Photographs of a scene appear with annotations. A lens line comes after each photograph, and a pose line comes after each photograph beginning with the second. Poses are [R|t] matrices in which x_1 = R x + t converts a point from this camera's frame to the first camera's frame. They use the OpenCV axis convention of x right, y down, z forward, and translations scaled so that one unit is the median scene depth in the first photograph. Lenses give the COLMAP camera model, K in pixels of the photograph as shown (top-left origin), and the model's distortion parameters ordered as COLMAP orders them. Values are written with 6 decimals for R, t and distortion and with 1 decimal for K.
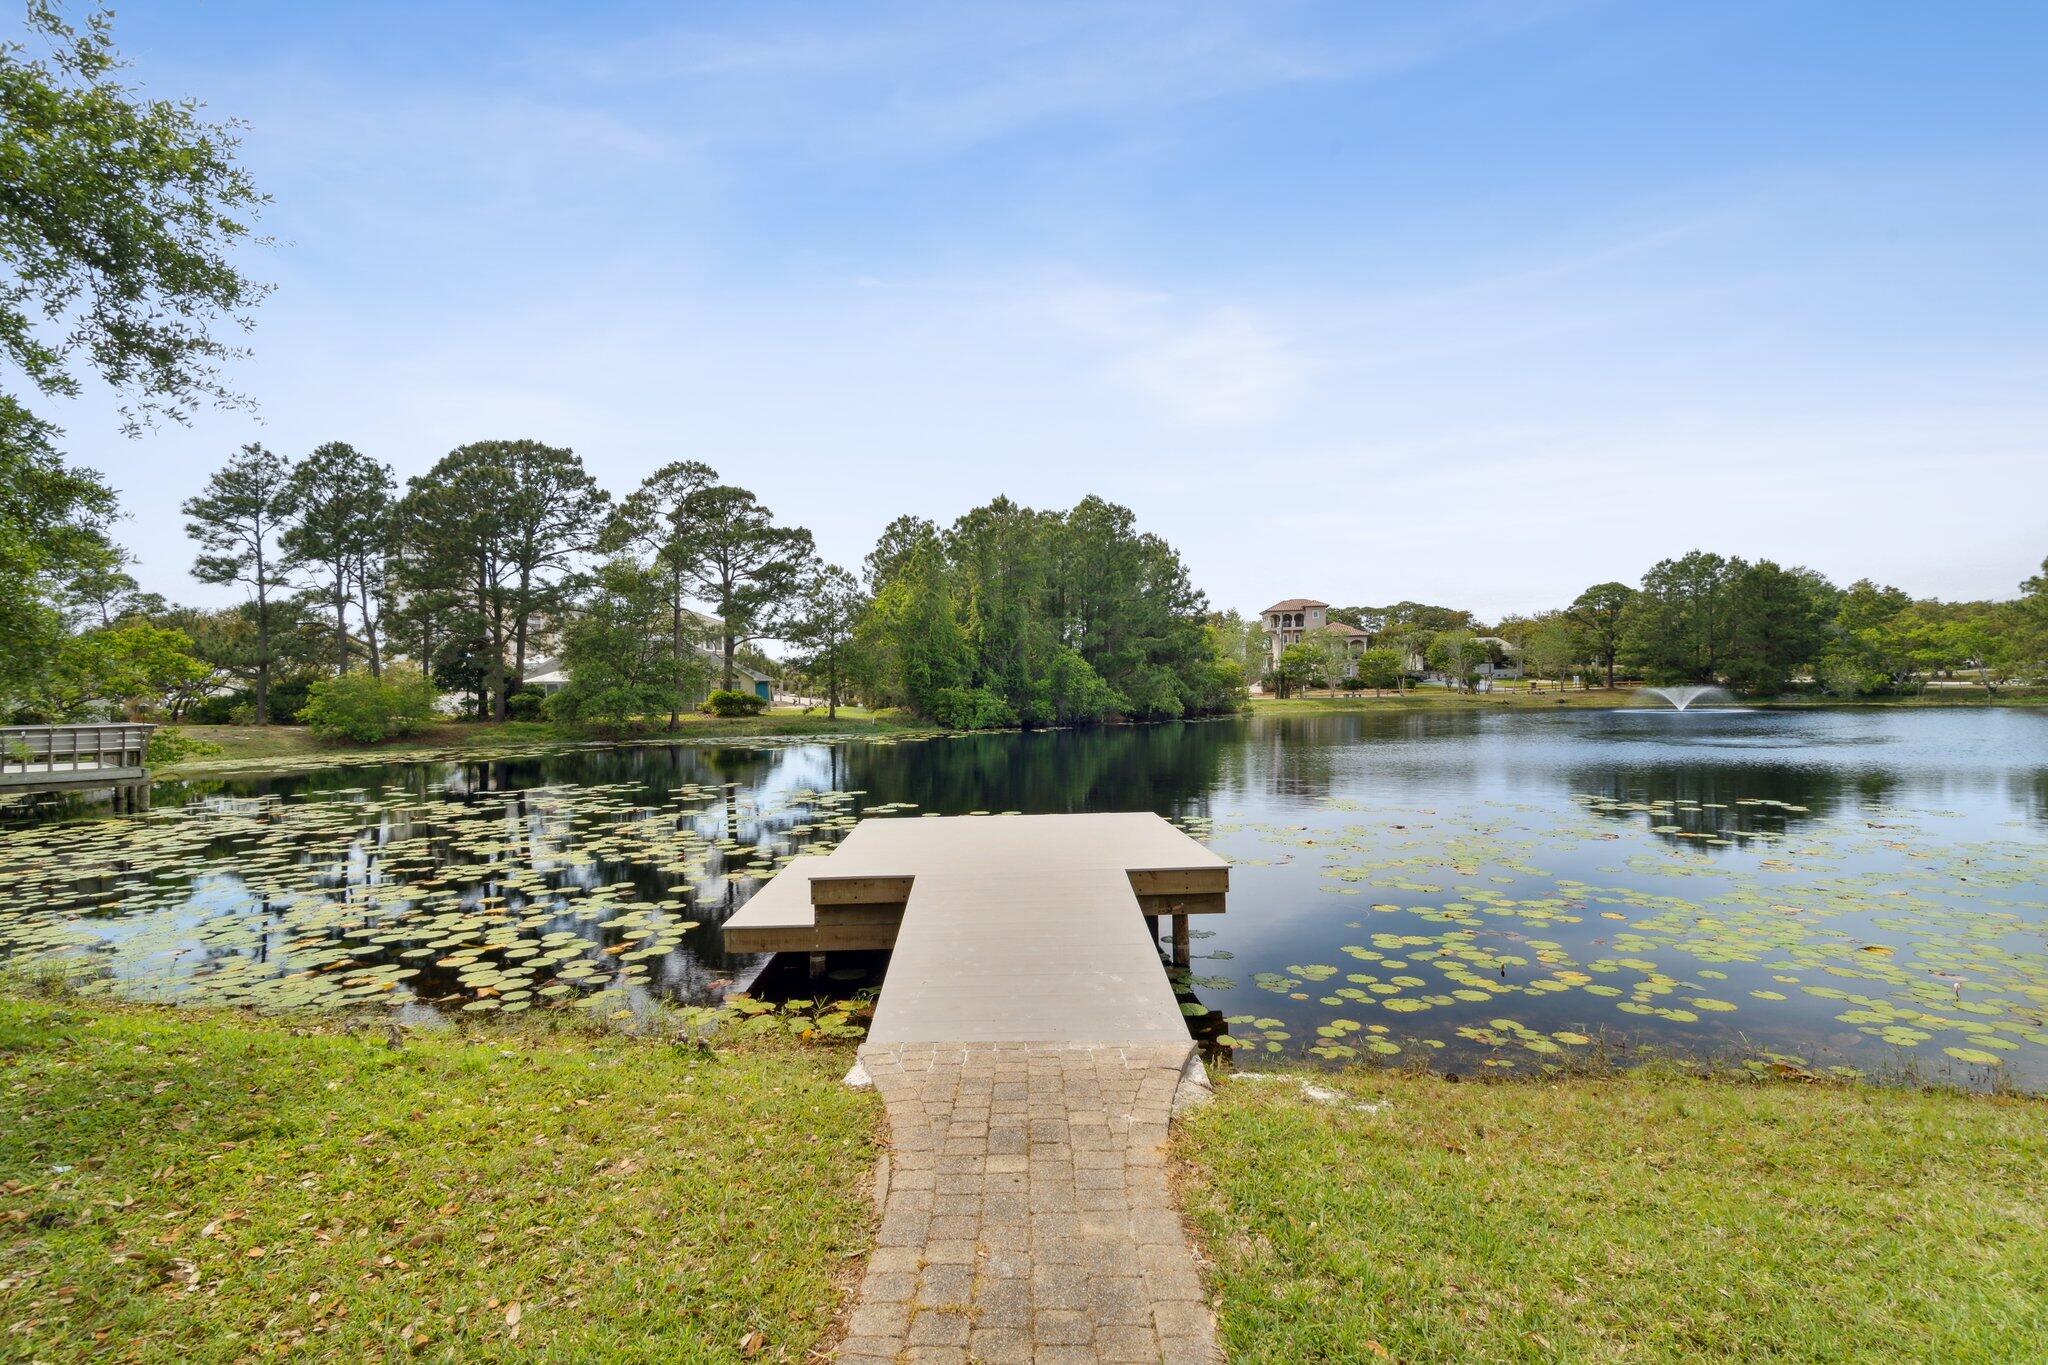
lens RADIAL K [[949.7, 0, 1031.5], [0, 949.7, 676.9], [0, 0, 1]] dist [0.007982, -0.001617]
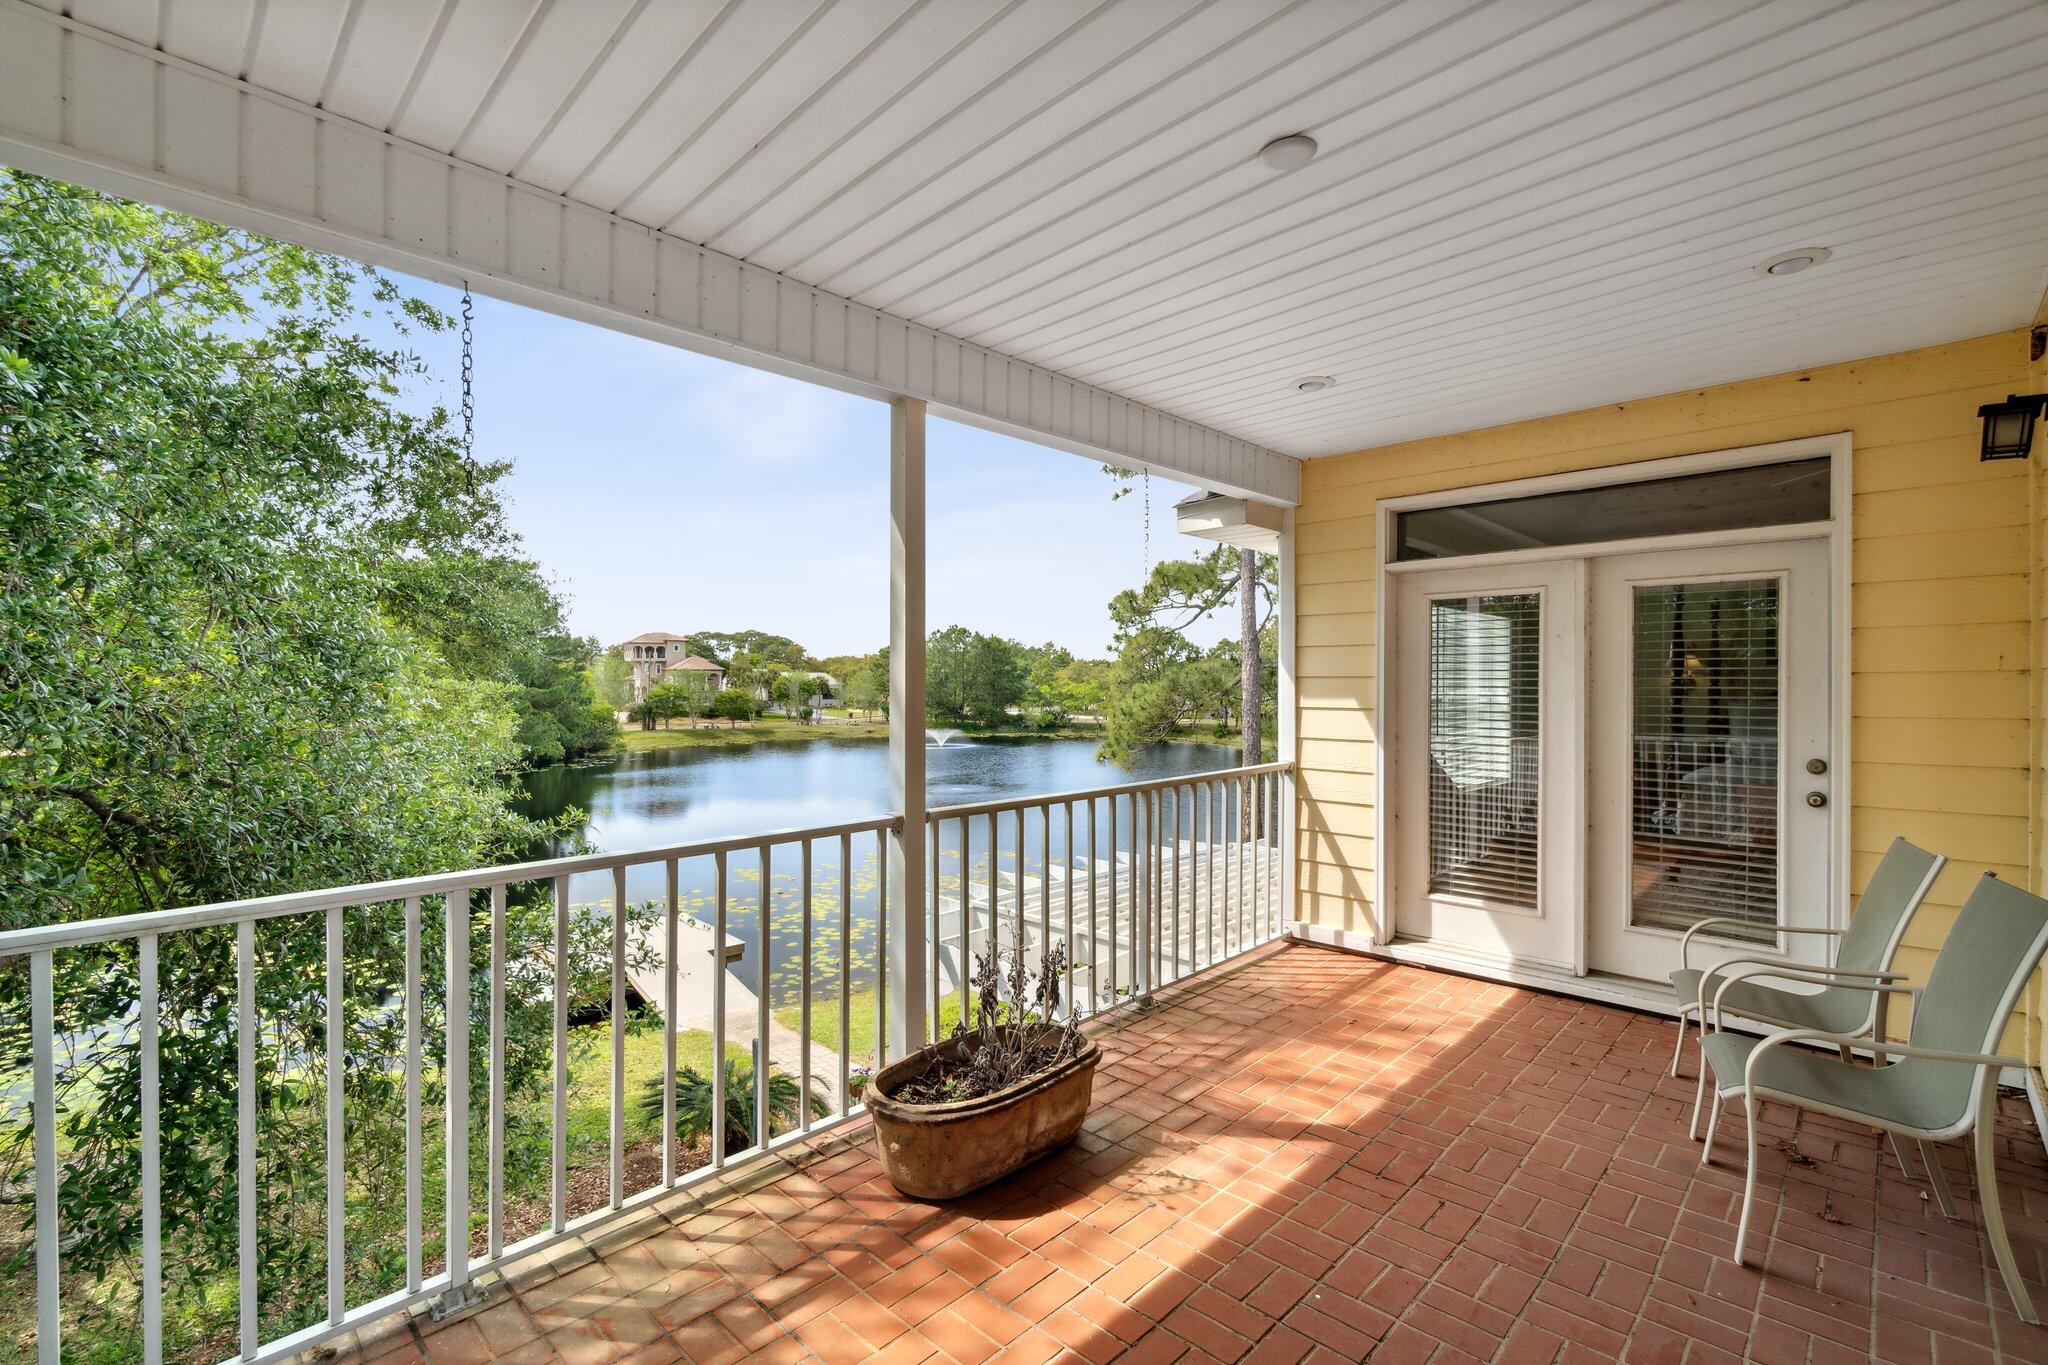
lens RADIAL K [[901.3, 0, 1023.4], [0, 901.3, 697.9], [0, 0, 1]] dist [-0.001130, 0.001450]
pose [[0.780804, 0.010515, 0.624687, -0.079914], [-0.023203, 0.999657, 0.012174, -0.055668], [-0.624345, -0.024000, 0.780780, -0.149944]]
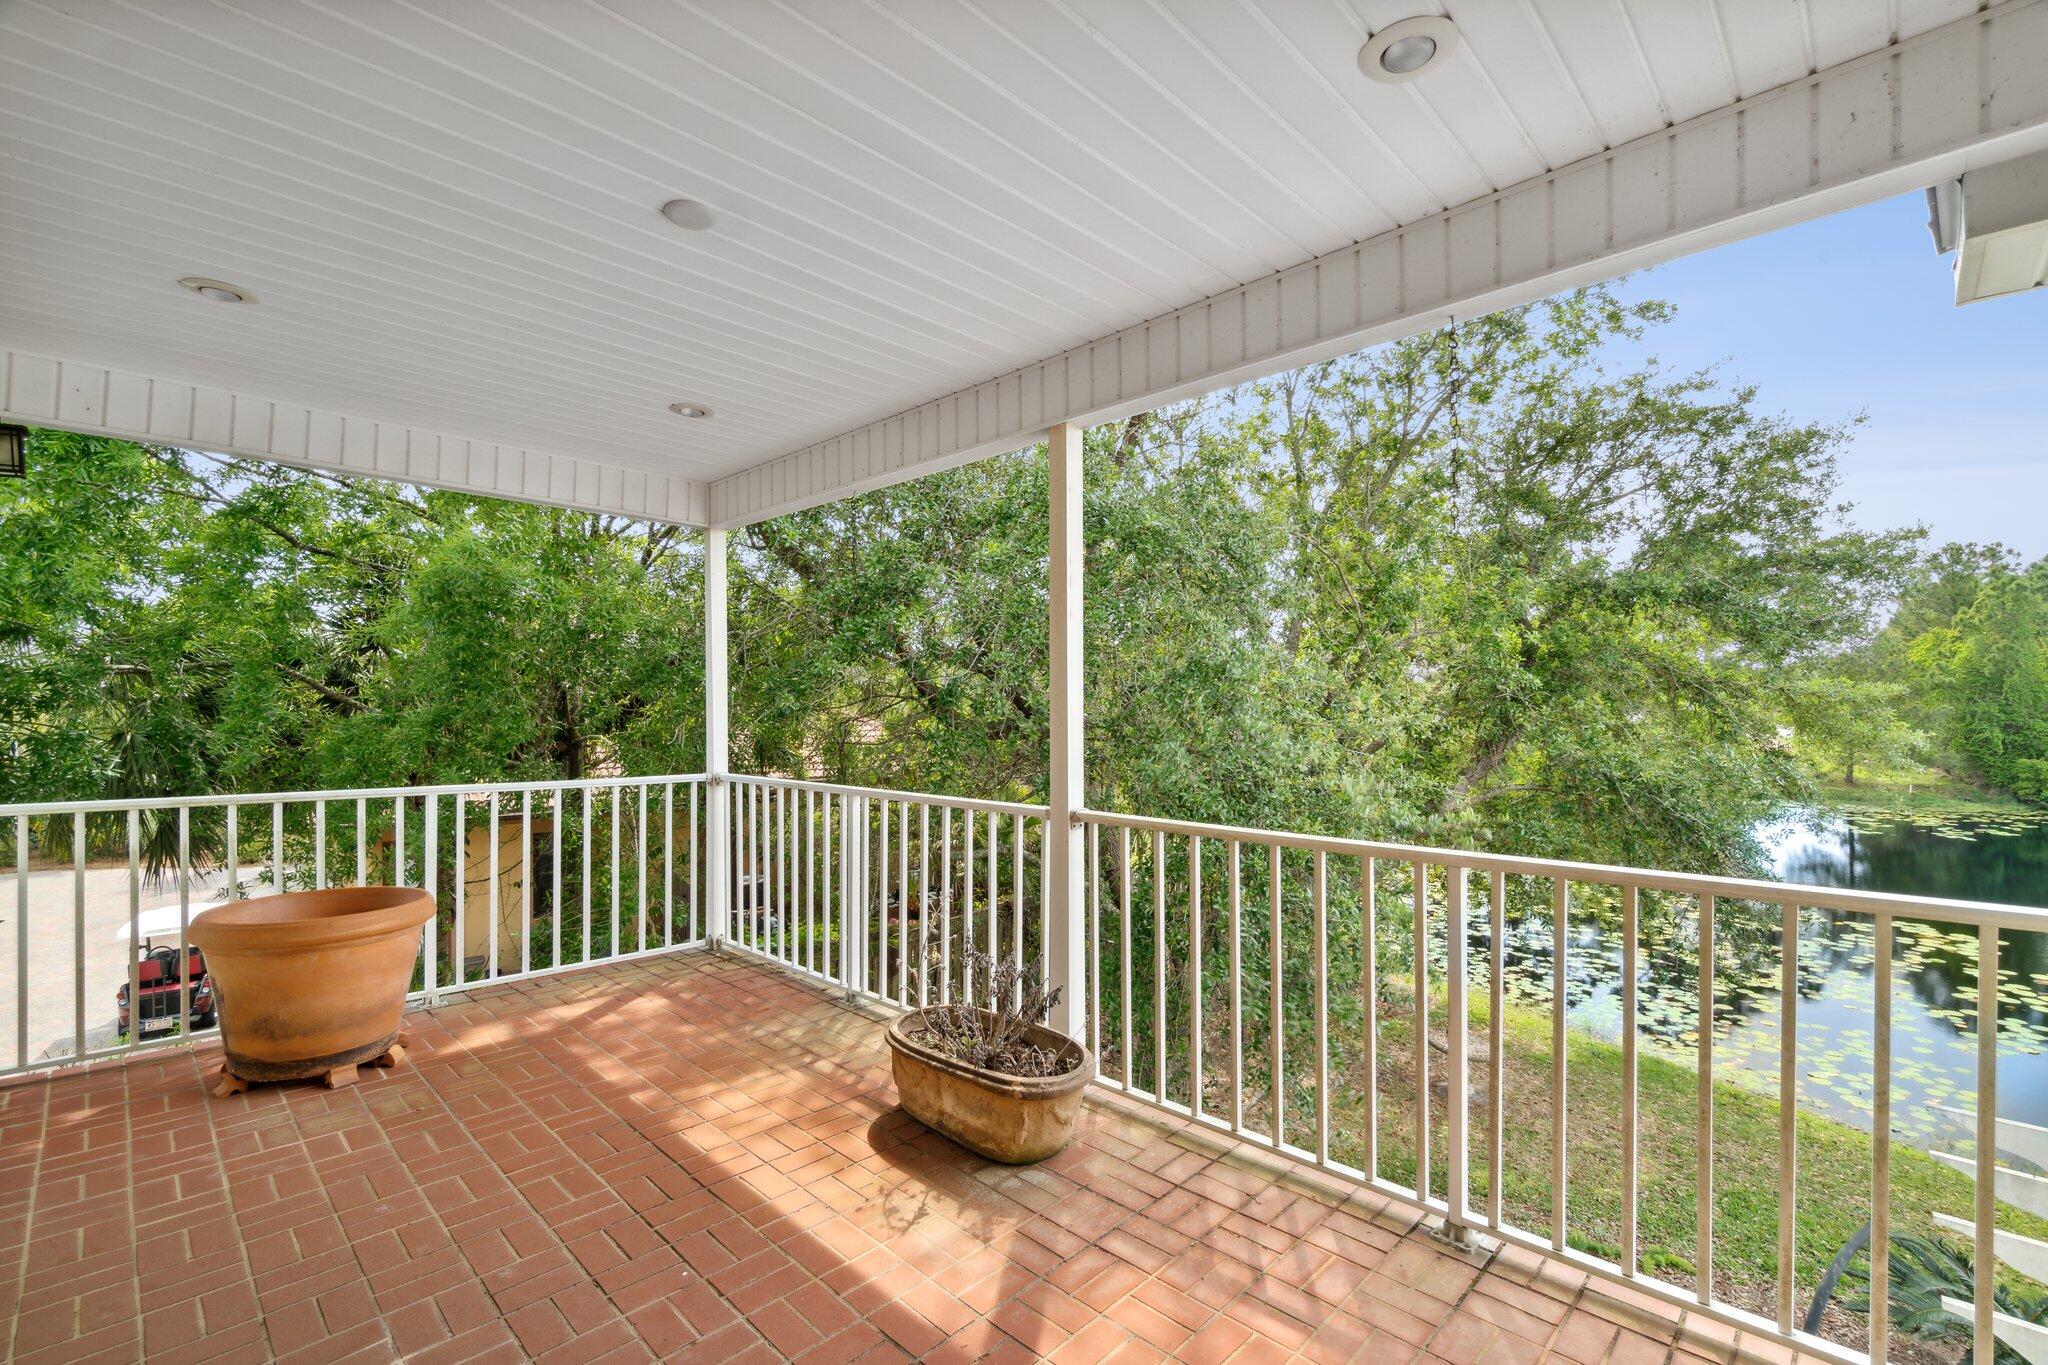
lens RADIAL K [[901.3, 0, 1036.5], [0, 901.3, 693.7], [0, 0, 1]] dist [-0.001130, 0.001450]
pose [[0.632010, 0.010200, -0.774894, -0.025189], [0.007615, 0.999783, 0.019371, -0.056327], [0.774923, -0.018144, 0.631795, -0.143629]]
